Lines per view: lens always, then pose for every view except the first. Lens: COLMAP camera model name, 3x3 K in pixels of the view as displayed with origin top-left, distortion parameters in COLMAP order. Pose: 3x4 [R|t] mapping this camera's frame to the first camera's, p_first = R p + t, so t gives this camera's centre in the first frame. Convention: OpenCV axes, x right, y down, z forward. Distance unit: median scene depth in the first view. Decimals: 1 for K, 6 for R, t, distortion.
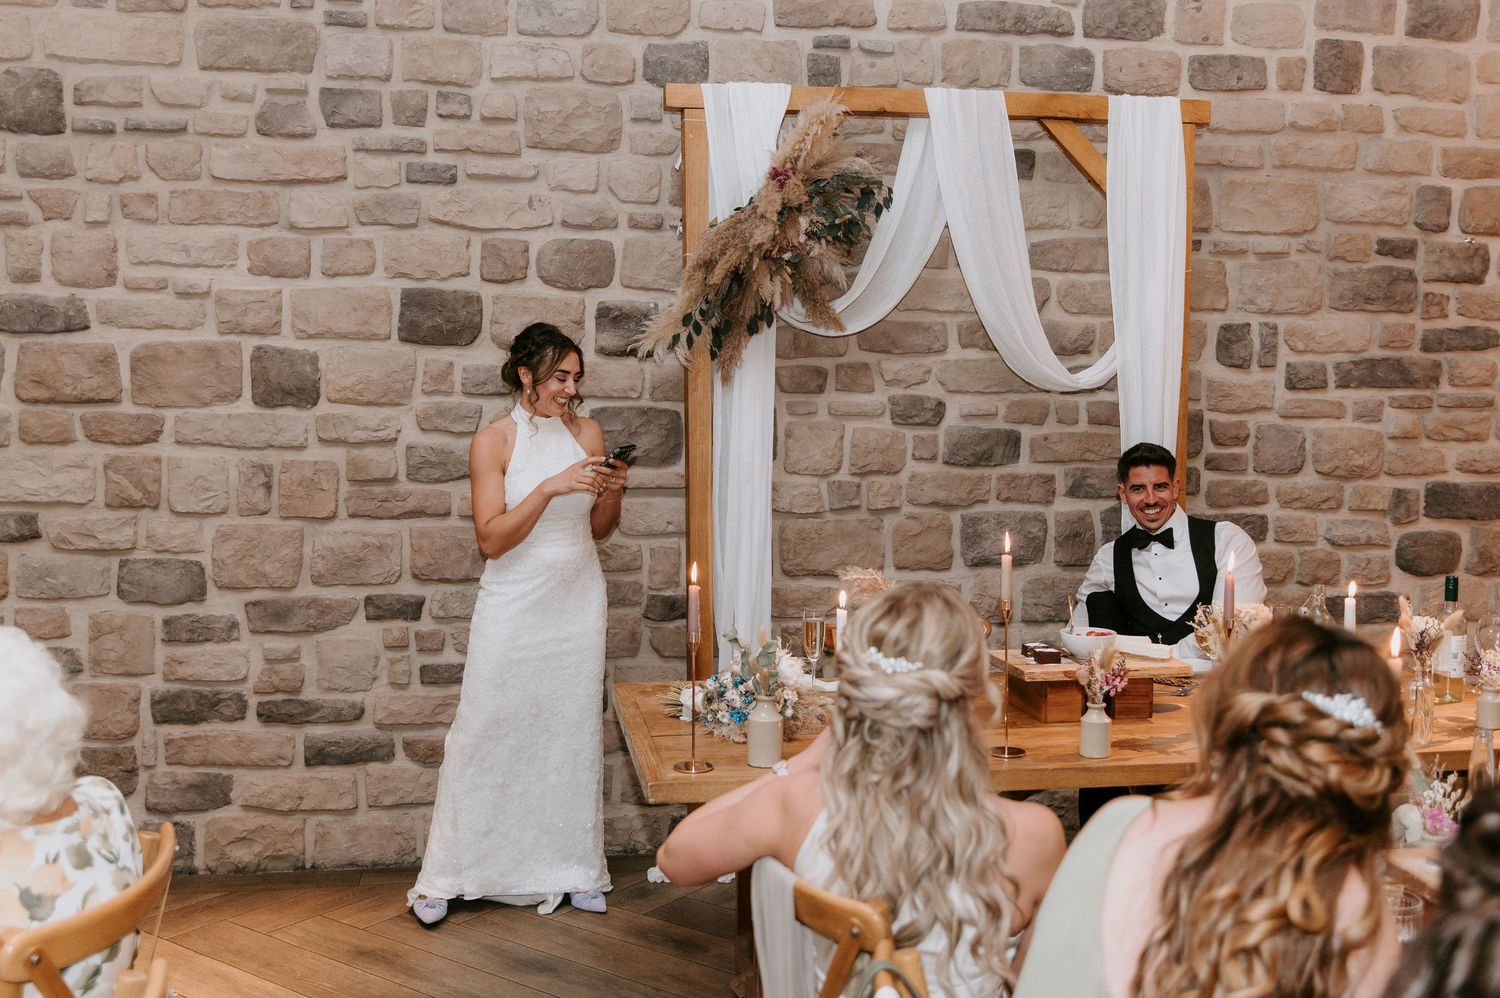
lens RADIAL K [[1560.8, 0, 750.0], [0, 1560.8, 499.0], [0, 0, 1]] dist [-0.003276, -0.023999]
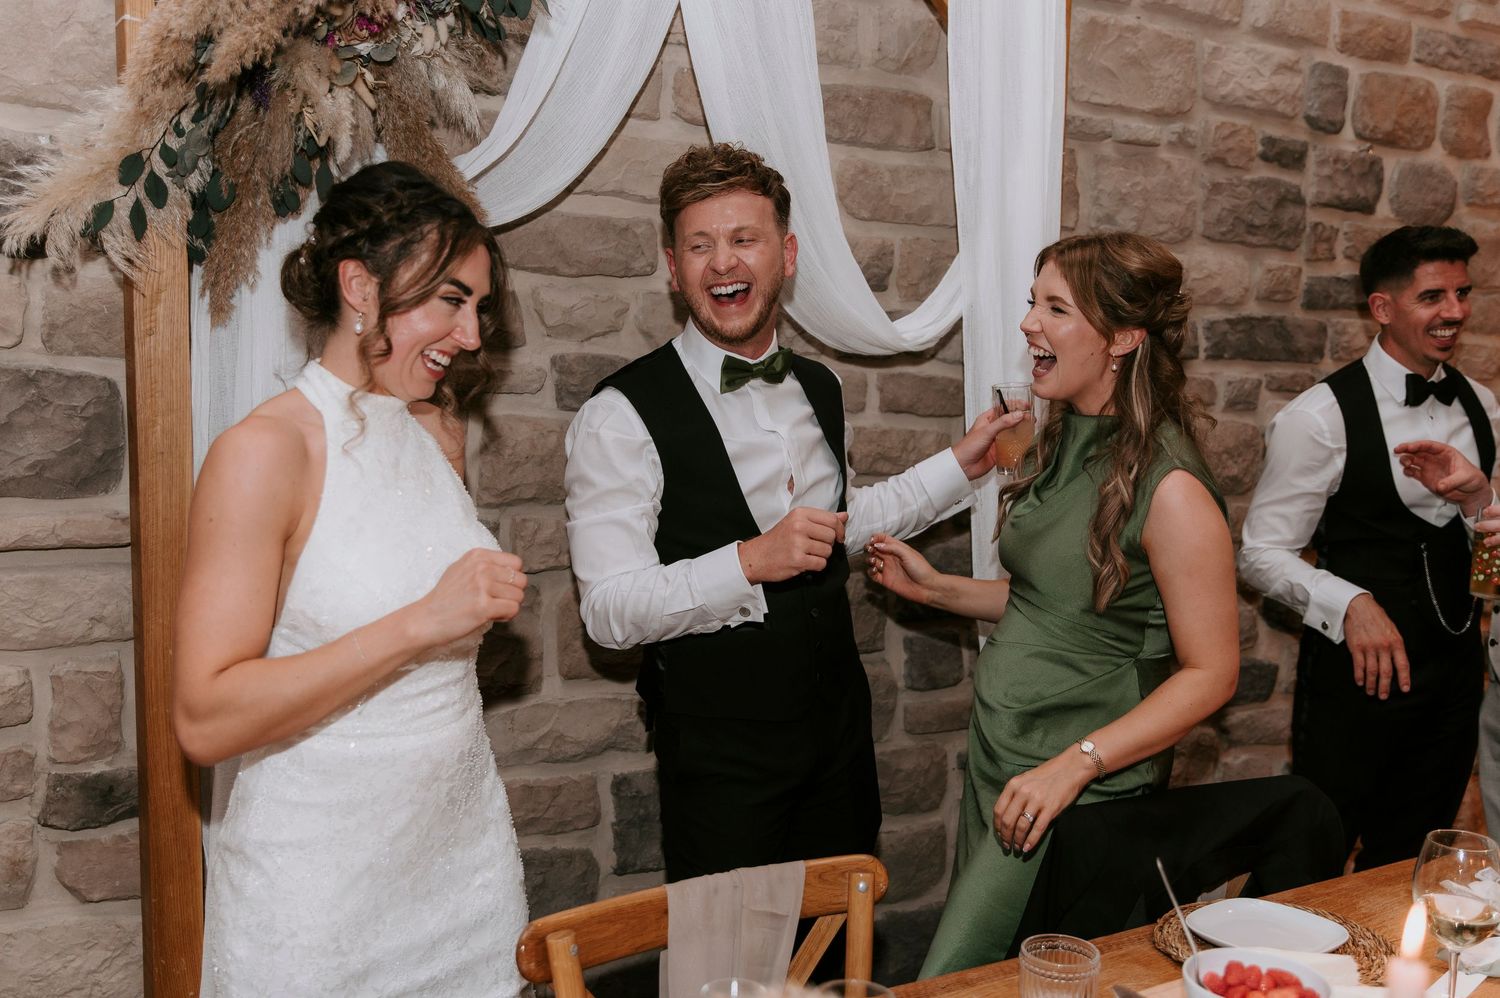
lens RADIAL K [[1385.8, 0, 750.0], [0, 1385.8, 499.0], [0, 0, 1]] dist [-0.015800, 0.004009]
pose [[0.925301, -0.017485, 0.378829, -0.026240], [0.011645, 0.999775, 0.017703, -0.025216], [-0.379054, -0.011970, 0.925297, 0.538452]]
